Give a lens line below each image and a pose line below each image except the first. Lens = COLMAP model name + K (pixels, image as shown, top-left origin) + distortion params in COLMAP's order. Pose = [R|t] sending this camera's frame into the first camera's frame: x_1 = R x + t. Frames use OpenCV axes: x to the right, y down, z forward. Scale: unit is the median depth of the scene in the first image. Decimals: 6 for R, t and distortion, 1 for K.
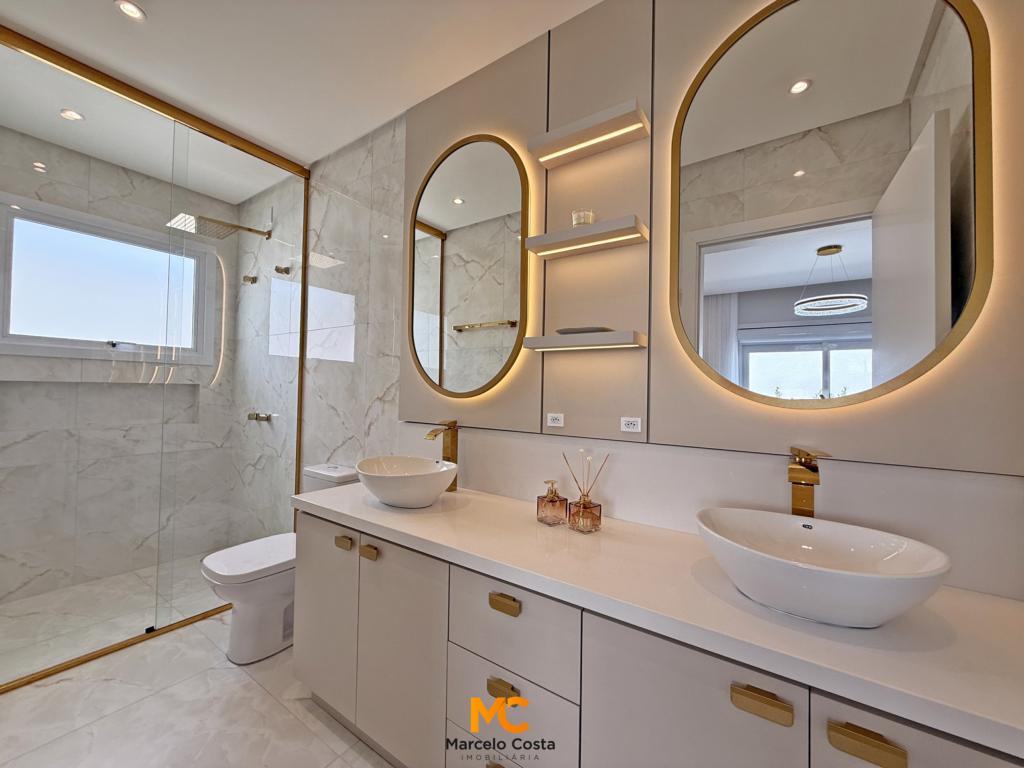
lens RADIAL K [[407.5, 0, 513.8], [0, 407.5, 384.5], [0, 0, 1]] dist [0.012817, -0.000208]
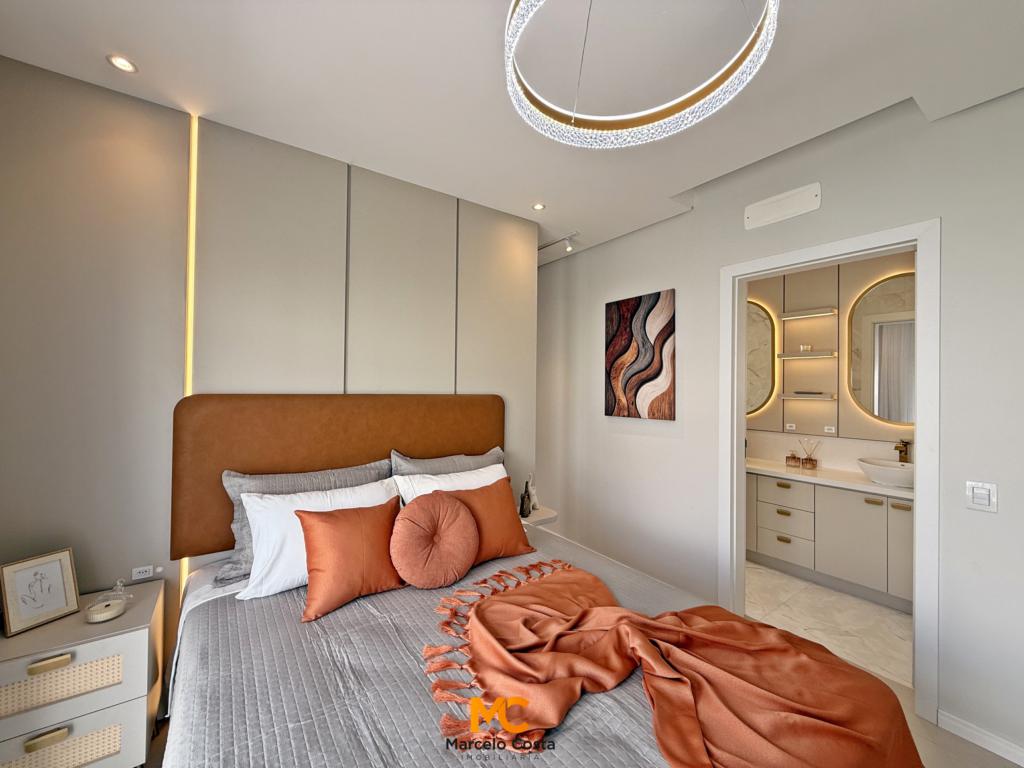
lens RADIAL K [[407.5, 0, 508.9], [0, 407.5, 387.4], [0, 0, 1]] dist [0.012817, -0.000208]
pose [[0.936372, -0.019340, -0.350475, -0.675289], [0.028449, 0.999378, 0.020859, -0.271950], [0.349854, -0.029502, 0.936340, -2.064459]]
